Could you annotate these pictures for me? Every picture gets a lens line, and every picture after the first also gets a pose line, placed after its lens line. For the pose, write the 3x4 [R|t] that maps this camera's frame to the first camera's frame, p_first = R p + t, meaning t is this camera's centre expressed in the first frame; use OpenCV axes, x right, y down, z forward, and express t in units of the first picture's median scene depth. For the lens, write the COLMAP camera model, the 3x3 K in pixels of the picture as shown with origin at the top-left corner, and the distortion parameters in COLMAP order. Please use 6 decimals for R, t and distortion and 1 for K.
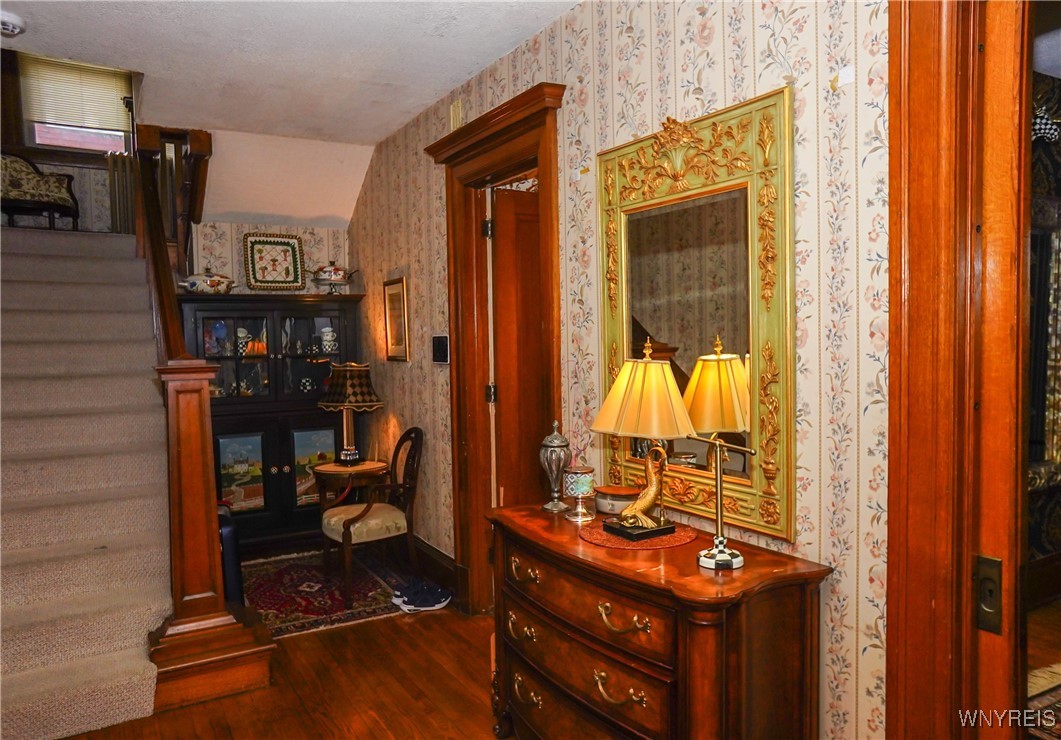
lens RADIAL K [[762.1, 0, 553.1], [0, 762.1, 380.6], [0, 0, 1]] dist [-0.057689, 0.071193]
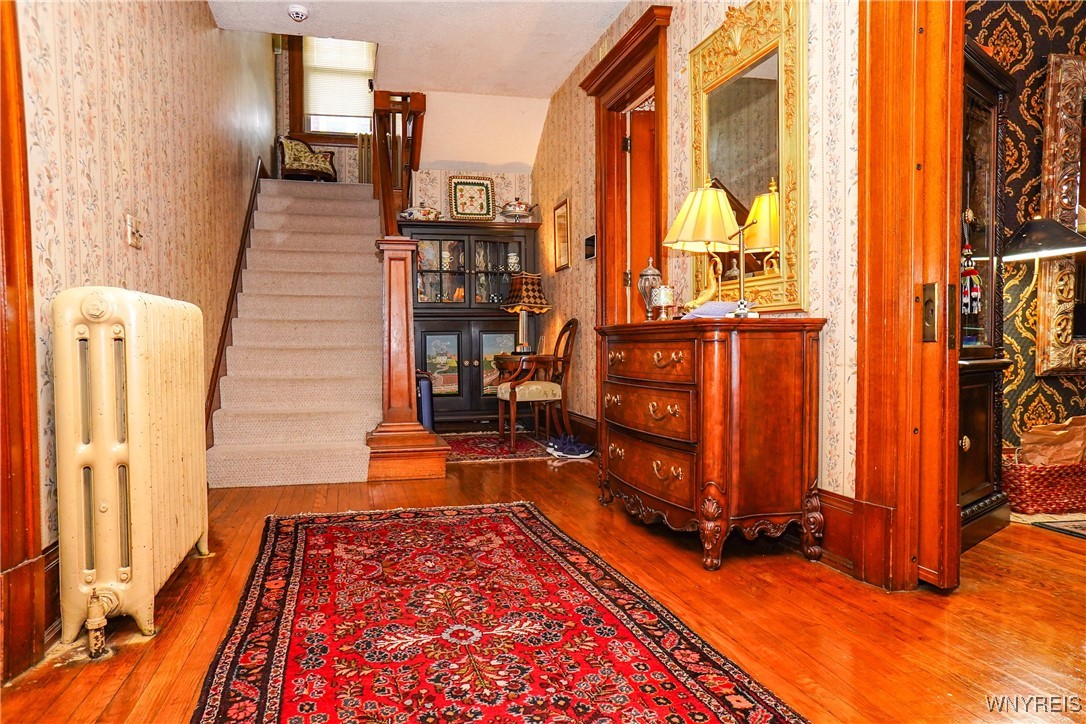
lens RADIAL K [[745.5, 0, 533.6], [0, 745.5, 369.3], [0, 0, 1]] dist [-0.057073, 0.078100]
pose [[0.954362, 0.022183, -0.297826, 0.171481], [-0.026911, 0.999568, -0.011783, 0.231621], [0.297436, 0.019260, 0.954547, -0.233133]]
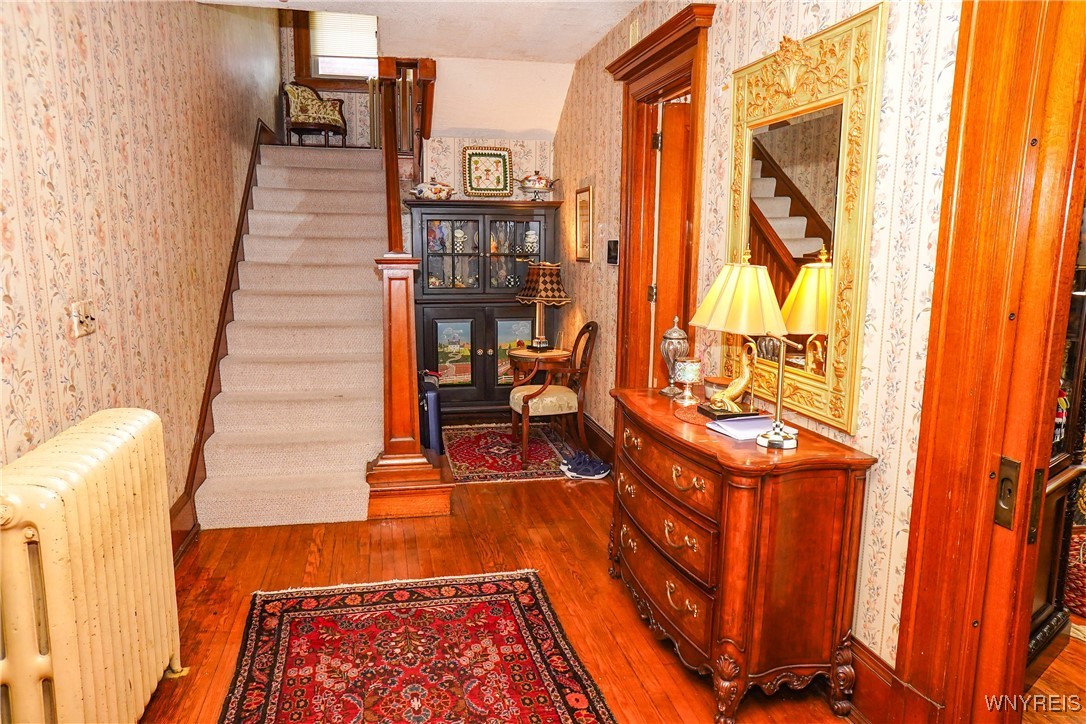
lens RADIAL K [[745.5, 0, 533.1], [0, 745.5, 373.2], [0, 0, 1]] dist [-0.057073, 0.078100]
pose [[0.941511, 0.082479, -0.326731, 0.151776], [-0.044388, 0.991490, 0.122378, 0.008832], [0.334045, -0.100717, 0.937161, -0.108431]]
